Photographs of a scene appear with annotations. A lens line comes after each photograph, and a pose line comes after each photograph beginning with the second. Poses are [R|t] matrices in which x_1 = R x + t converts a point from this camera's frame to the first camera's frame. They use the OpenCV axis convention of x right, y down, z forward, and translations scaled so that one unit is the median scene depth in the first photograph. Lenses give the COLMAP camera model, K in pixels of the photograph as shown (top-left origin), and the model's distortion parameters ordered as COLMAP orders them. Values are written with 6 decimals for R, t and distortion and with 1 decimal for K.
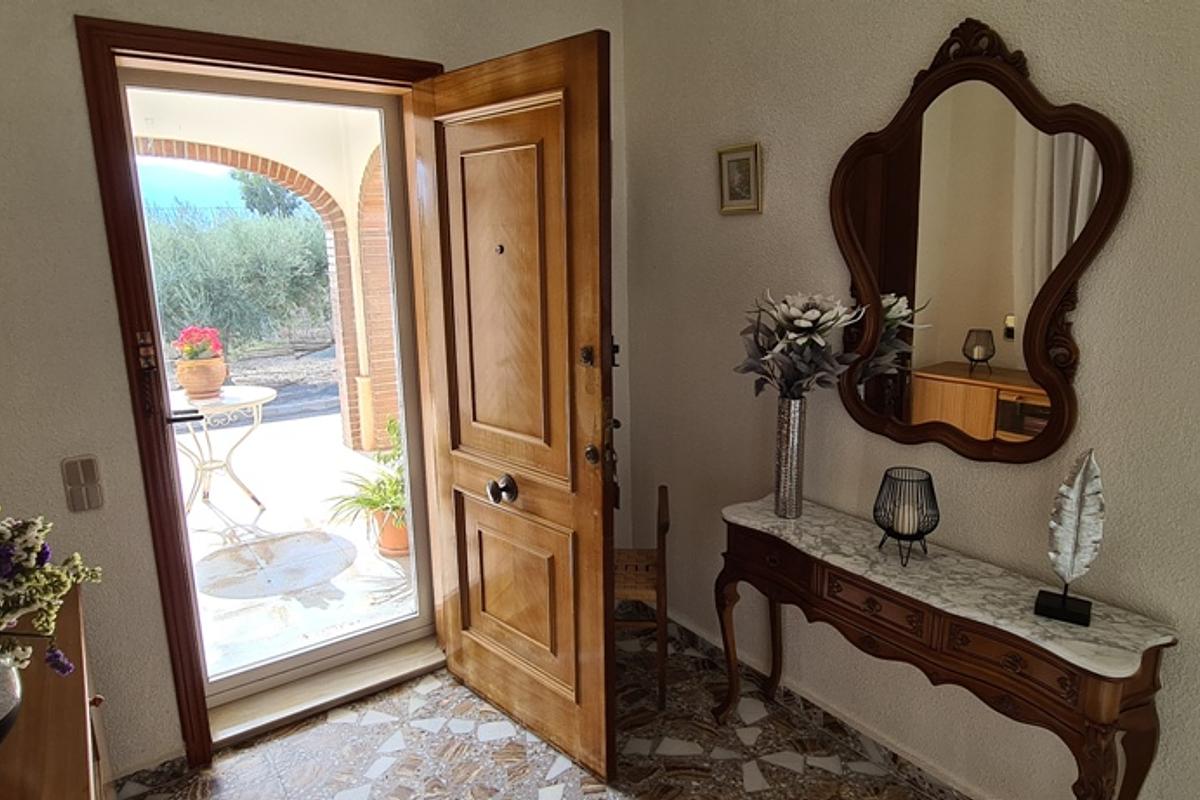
lens RADIAL K [[747.0, 0, 602.4], [0, 747.0, 396.9], [0, 0, 1]] dist [-0.001219, 0.000192]
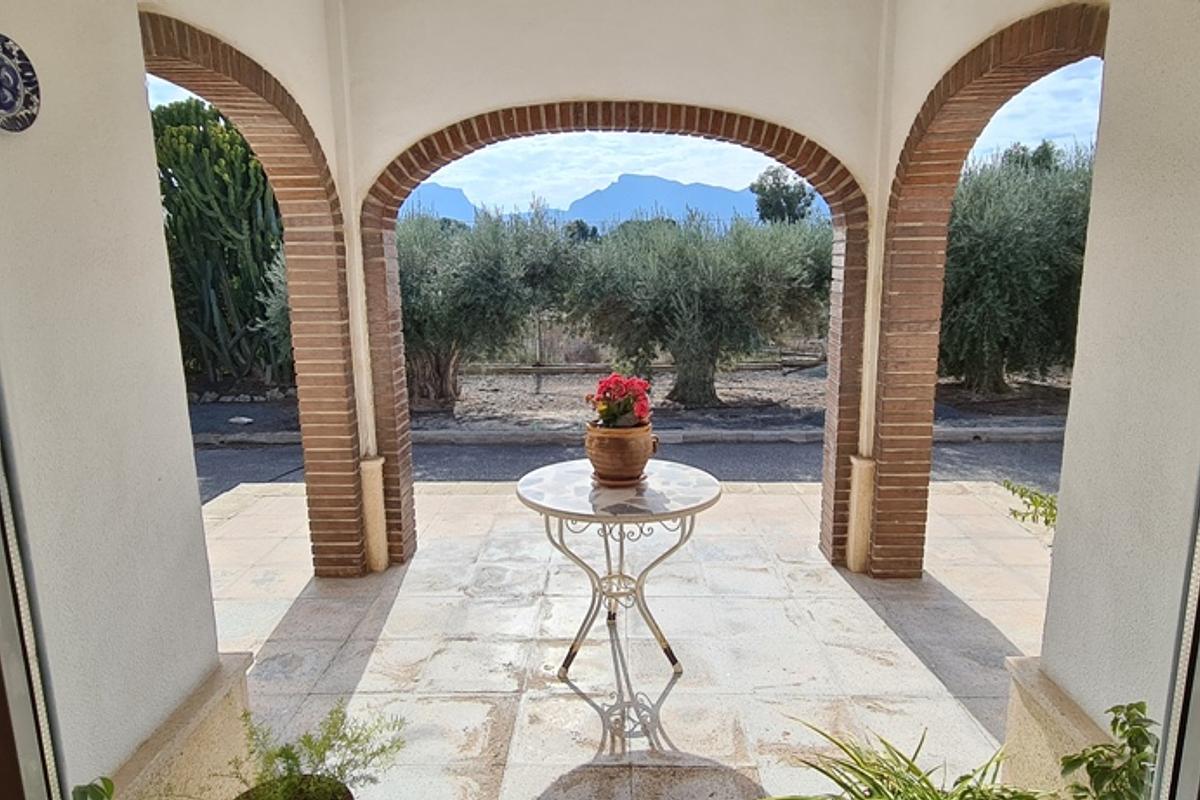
lens RADIAL K [[747.0, 0, 602.4], [0, 747.0, 396.9], [0, 0, 1]] dist [-0.001219, 0.000192]
pose [[0.803012, 0.114188, -0.584921, -0.058759], [-0.121421, 0.992234, 0.027011, -0.030256], [0.583463, 0.049331, 0.810640, 0.156651]]
